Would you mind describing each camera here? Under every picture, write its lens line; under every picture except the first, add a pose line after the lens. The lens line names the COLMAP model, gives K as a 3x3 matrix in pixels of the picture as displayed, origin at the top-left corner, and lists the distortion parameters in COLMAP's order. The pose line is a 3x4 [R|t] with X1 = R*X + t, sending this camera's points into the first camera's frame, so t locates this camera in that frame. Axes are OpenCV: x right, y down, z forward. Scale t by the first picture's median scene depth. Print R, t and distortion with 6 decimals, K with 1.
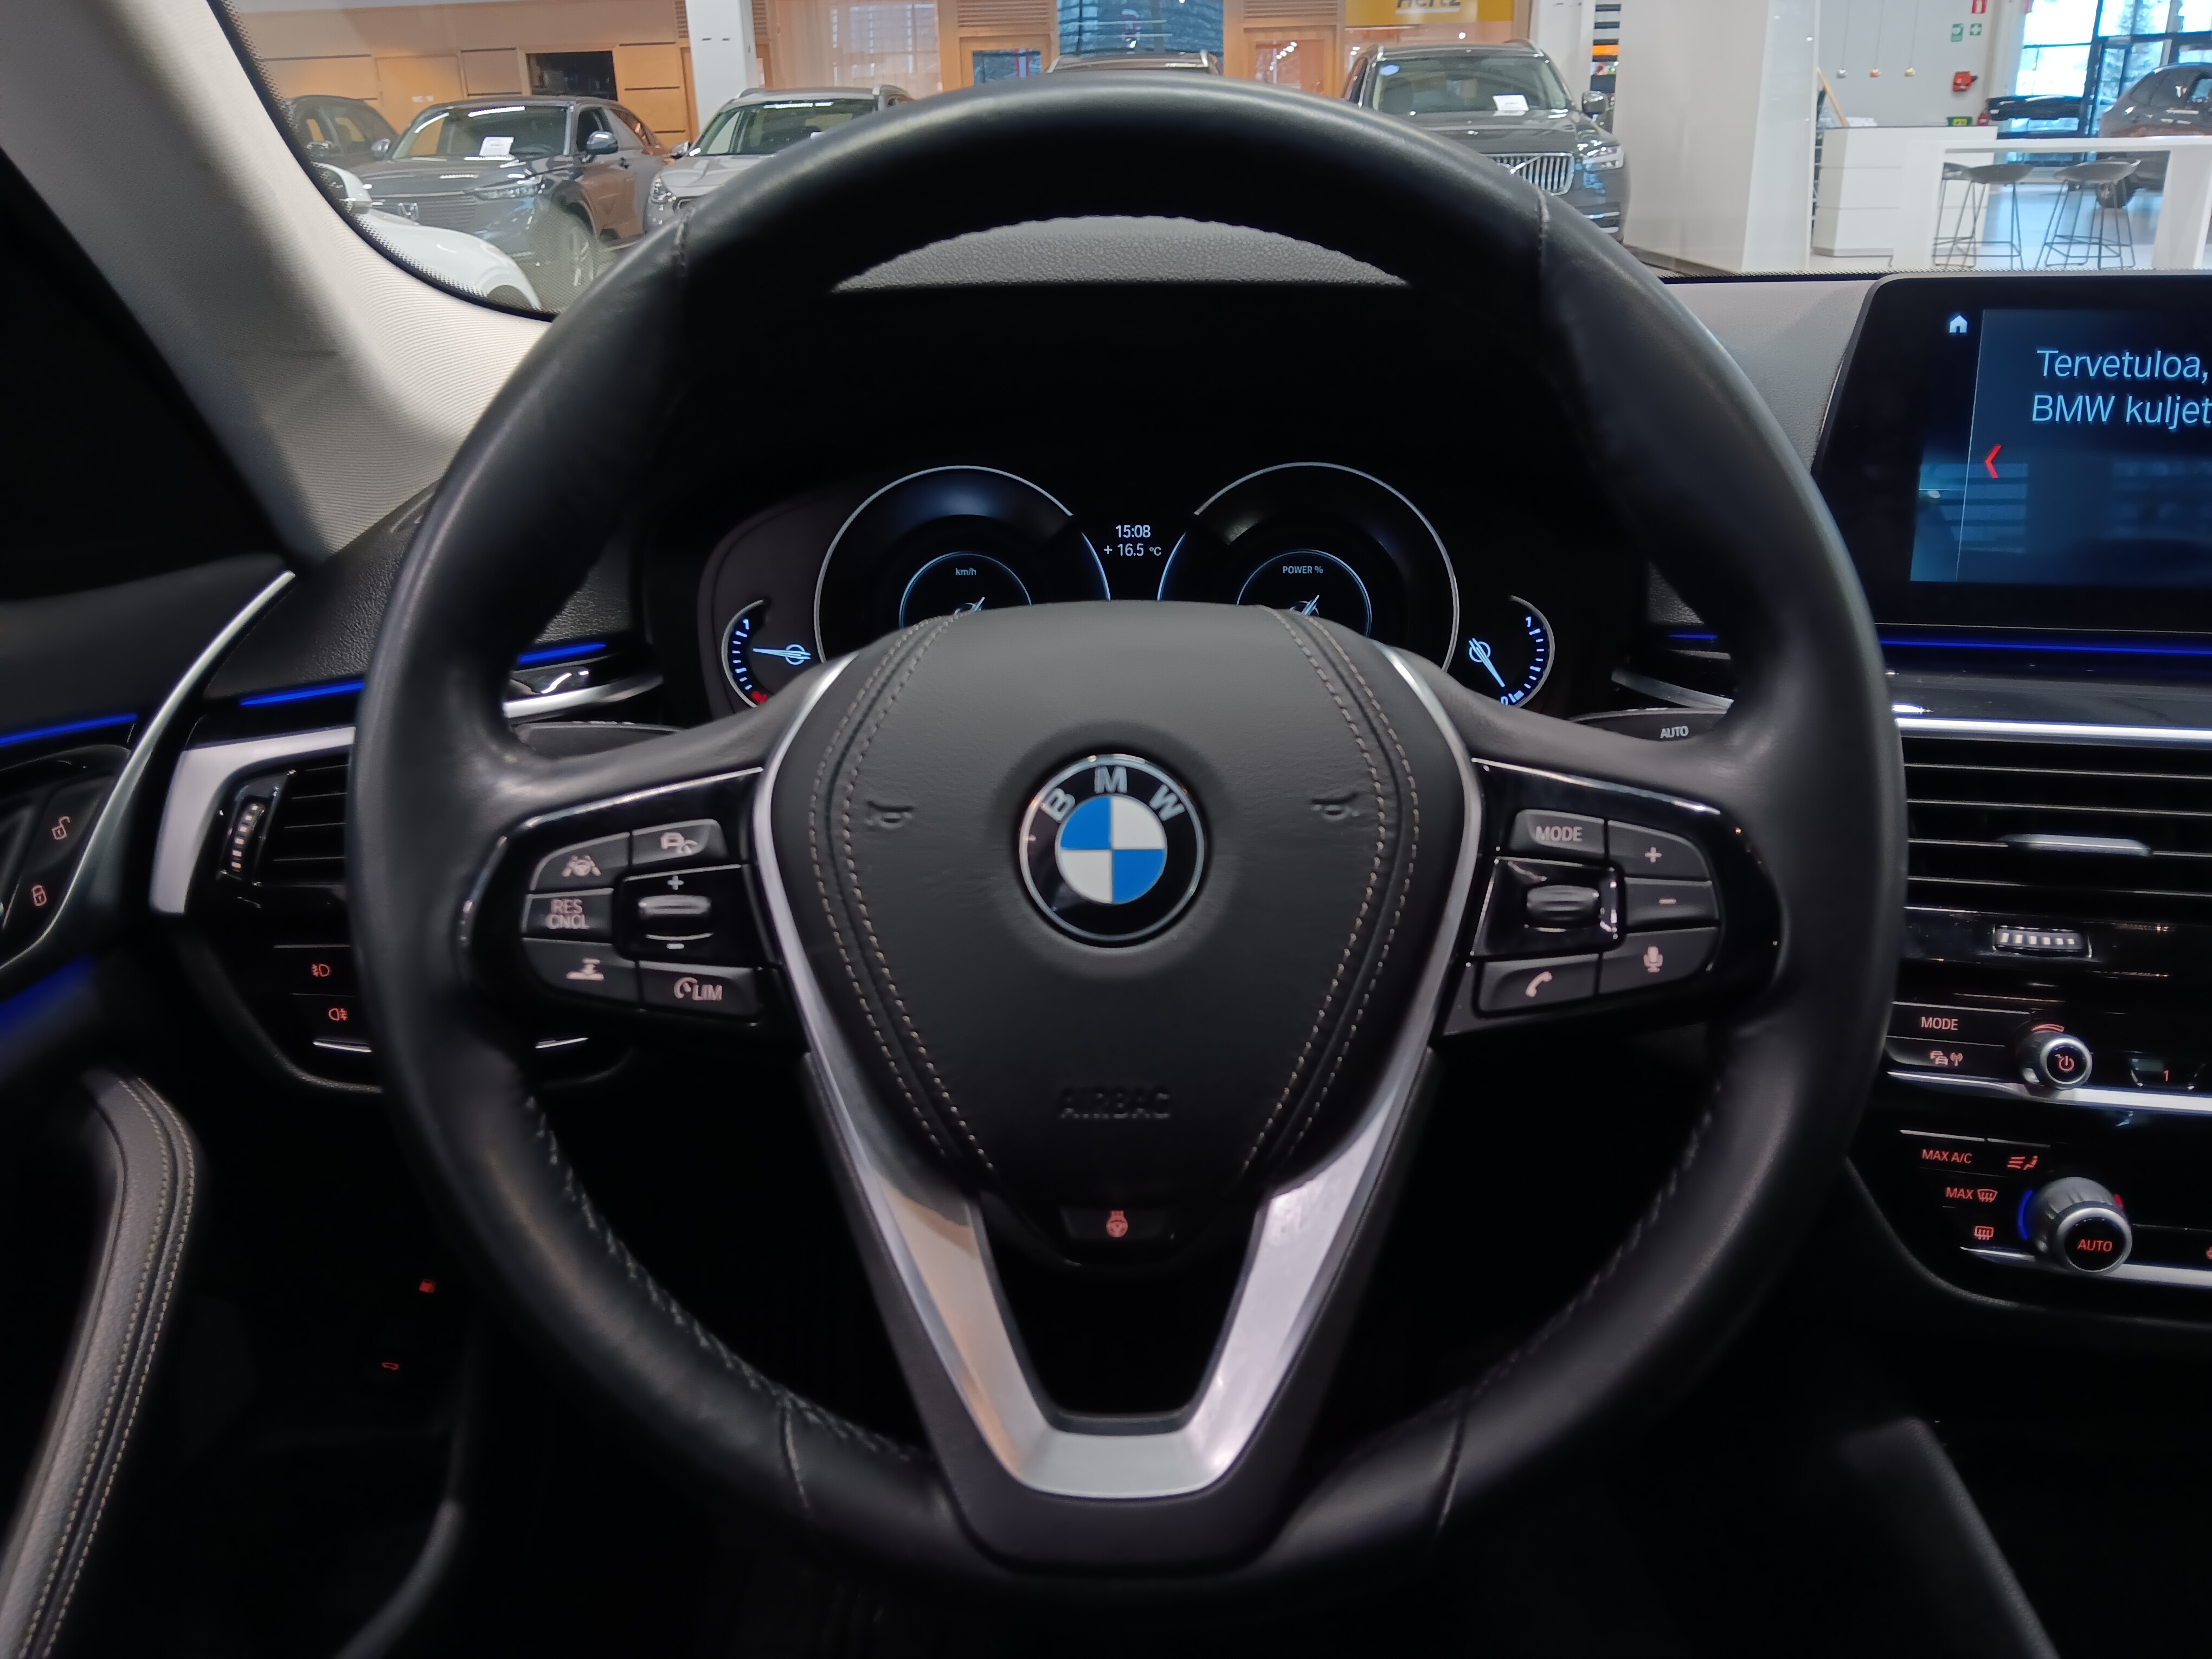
lens RADIAL K [[1743.4, 0, 1112.4], [0, 1743.4, 829.6], [0, 0, 1]] dist [0.031429, -0.069817]
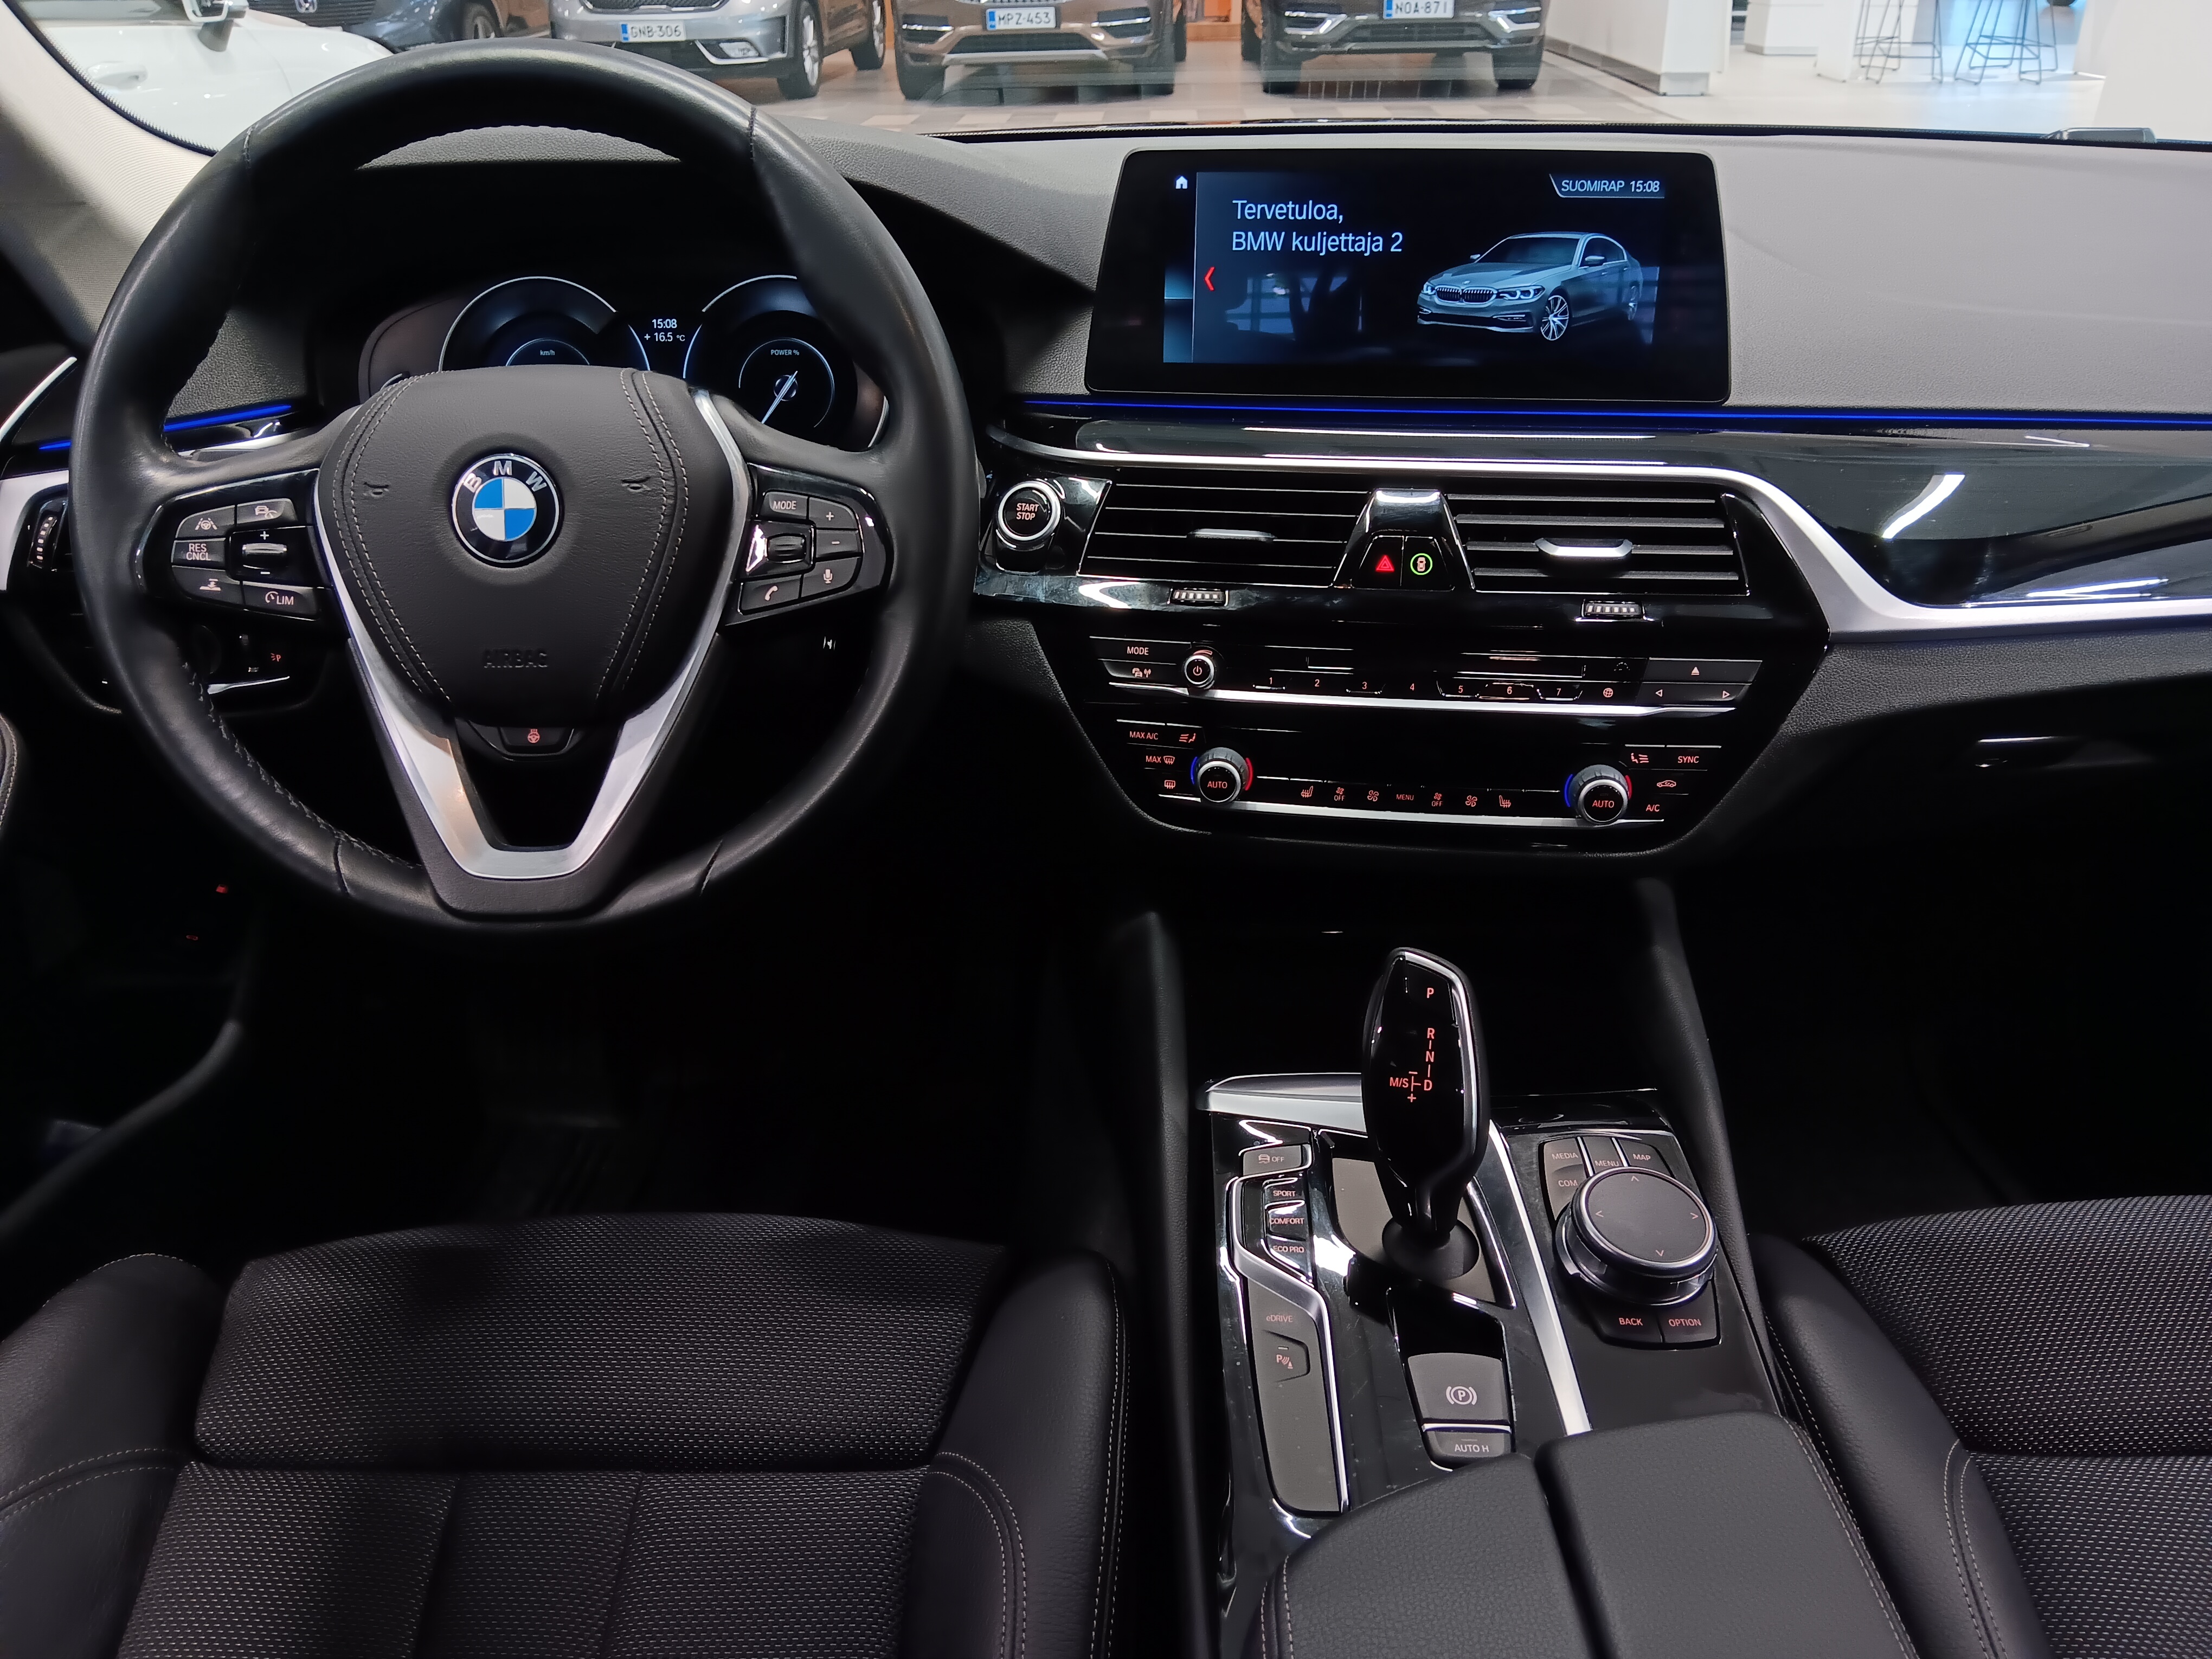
lens RADIAL K [[1743.4, 0, 1106.5], [0, 1743.4, 843.2], [0, 0, 1]] dist [0.031429, -0.069817]
pose [[0.999779, -0.001669, 0.020955, 0.519242], [-0.000706, 0.993612, 0.112849, 0.134017], [-0.021010, -0.112838, 0.993391, -0.712481]]
